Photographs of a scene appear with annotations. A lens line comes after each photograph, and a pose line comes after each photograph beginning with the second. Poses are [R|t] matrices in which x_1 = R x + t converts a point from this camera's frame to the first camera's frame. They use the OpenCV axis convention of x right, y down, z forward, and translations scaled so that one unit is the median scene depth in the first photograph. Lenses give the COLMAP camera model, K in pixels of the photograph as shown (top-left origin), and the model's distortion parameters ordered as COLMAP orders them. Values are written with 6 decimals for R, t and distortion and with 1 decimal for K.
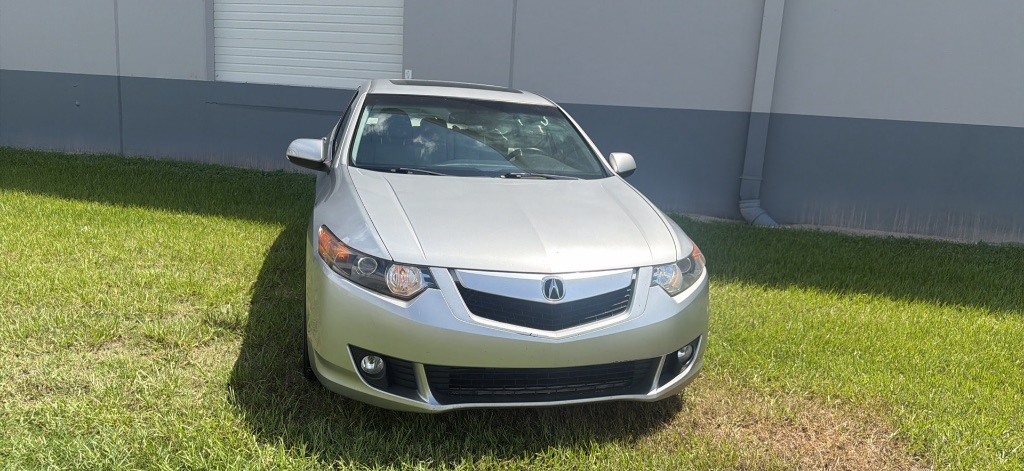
lens RADIAL K [[709.5, 0, 512.0], [0, 709.5, 235.5], [0, 0, 1]] dist [0.064695, -0.001699]
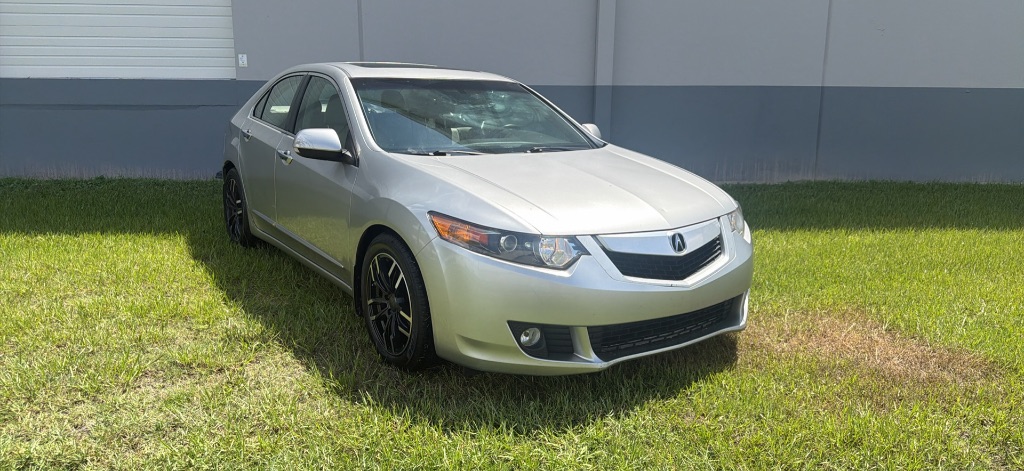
lens RADIAL K [[709.5, 0, 512.0], [0, 709.5, 235.5], [0, 0, 1]] dist [0.064695, -0.001699]
pose [[0.934274, -0.117153, 0.336761, -0.549126], [0.109061, 0.993108, 0.042917, -0.011637], [-0.339468, -0.003369, 0.940612, 0.040891]]
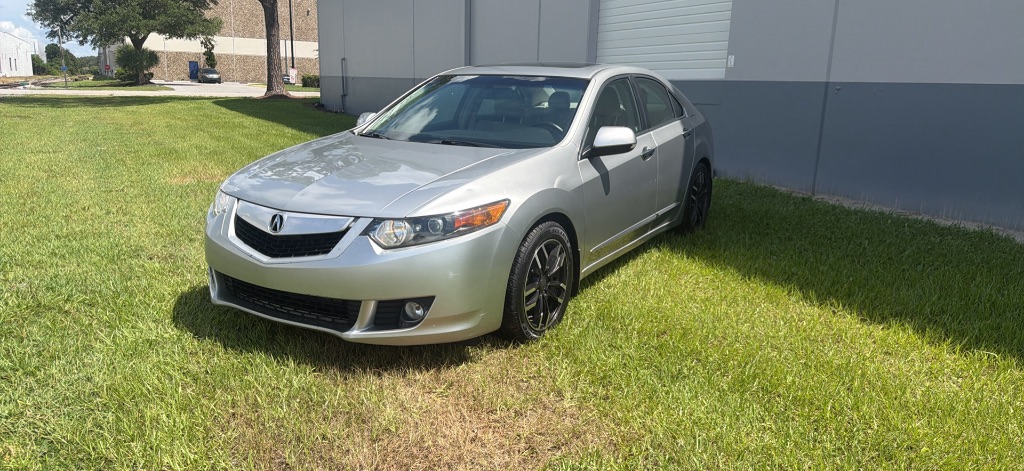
lens RADIAL K [[709.5, 0, 512.0], [0, 709.5, 235.5], [0, 0, 1]] dist [0.064695, -0.001699]
pose [[0.712635, 0.104120, -0.693766, 1.152996], [-0.108811, 0.993362, 0.037313, 0.009177], [0.693045, 0.048899, 0.719234, 0.408329]]
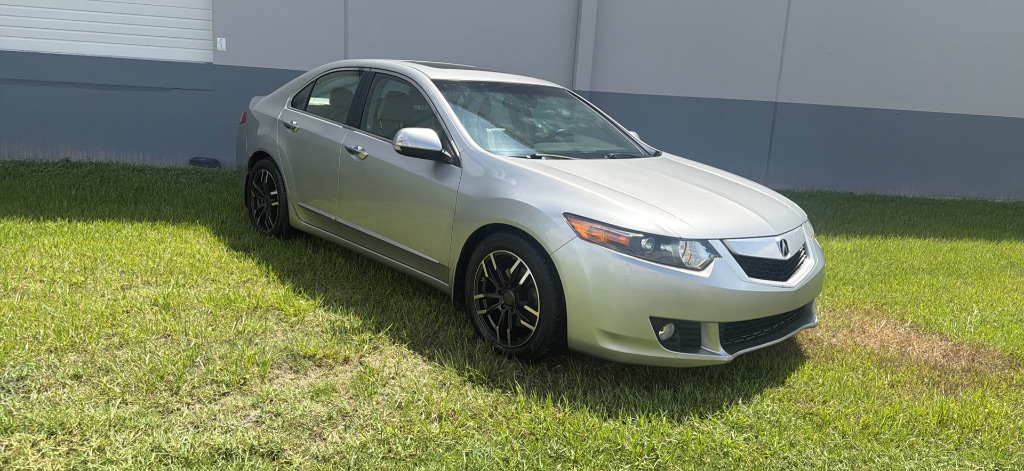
lens RADIAL K [[709.5, 0, 512.0], [0, 709.5, 235.5], [0, 0, 1]] dist [0.064695, -0.001699]
pose [[0.879417, -0.097356, 0.465991, -0.921688], [0.076583, 0.995048, 0.063361, -0.059997], [-0.469852, -0.020034, 0.882518, 0.121750]]
